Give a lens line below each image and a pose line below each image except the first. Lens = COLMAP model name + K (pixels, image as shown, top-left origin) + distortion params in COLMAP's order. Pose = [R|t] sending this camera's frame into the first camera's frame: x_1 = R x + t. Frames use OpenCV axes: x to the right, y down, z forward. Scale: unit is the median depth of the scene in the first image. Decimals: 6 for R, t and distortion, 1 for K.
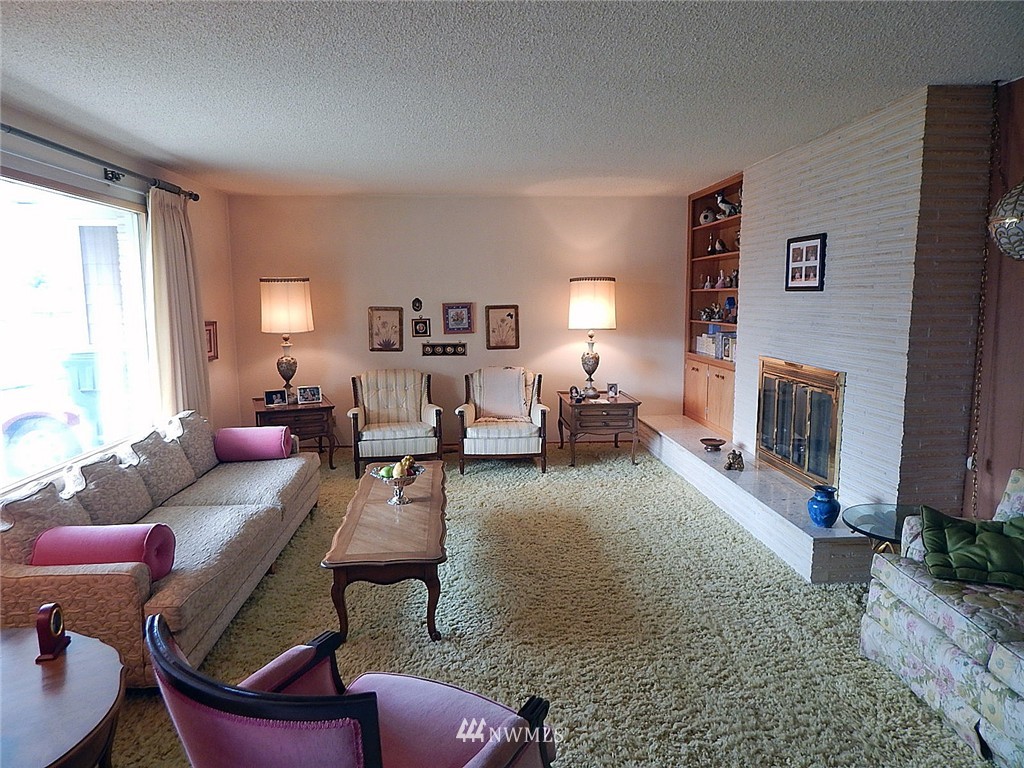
lens RADIAL K [[664.6, 0, 511.8], [0, 664.6, 385.3], [0, 0, 1]] dist [0.000774, -0.008342]
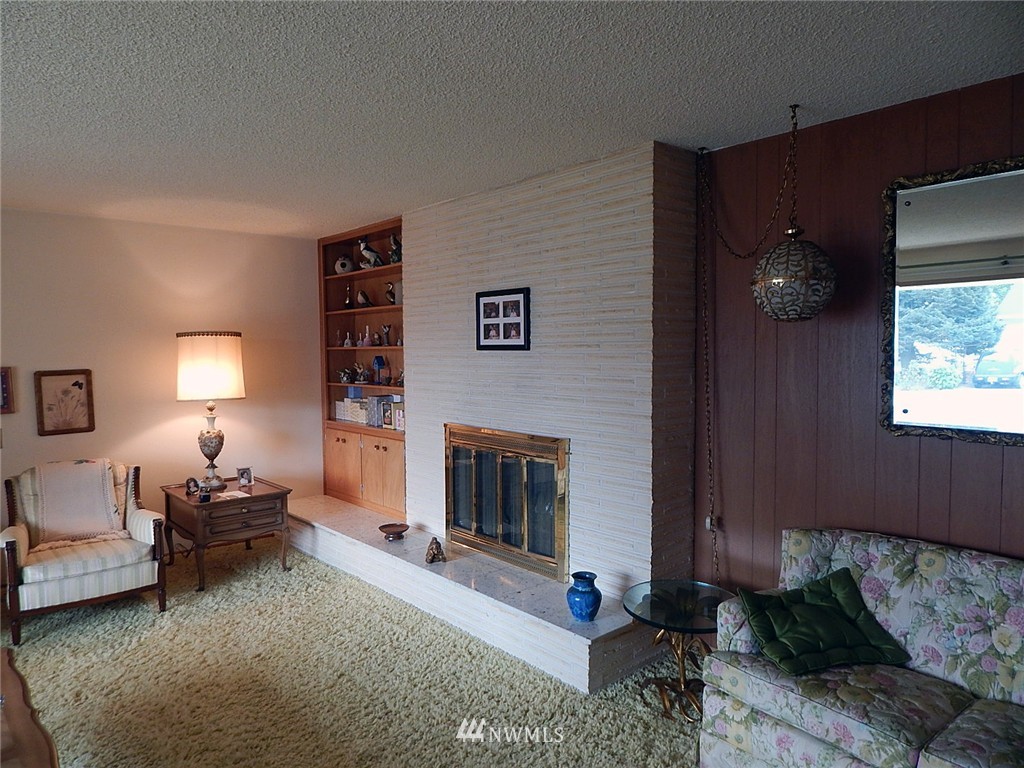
lens RADIAL K [[664.6, 0, 512.9], [0, 664.6, 383.5], [0, 0, 1]] dist [0.000774, -0.008342]
pose [[0.792237, -0.032516, 0.609347, -0.094527], [0.085380, 0.994663, -0.057928, -0.039894], [-0.604211, 0.097919, 0.790785, 0.261381]]
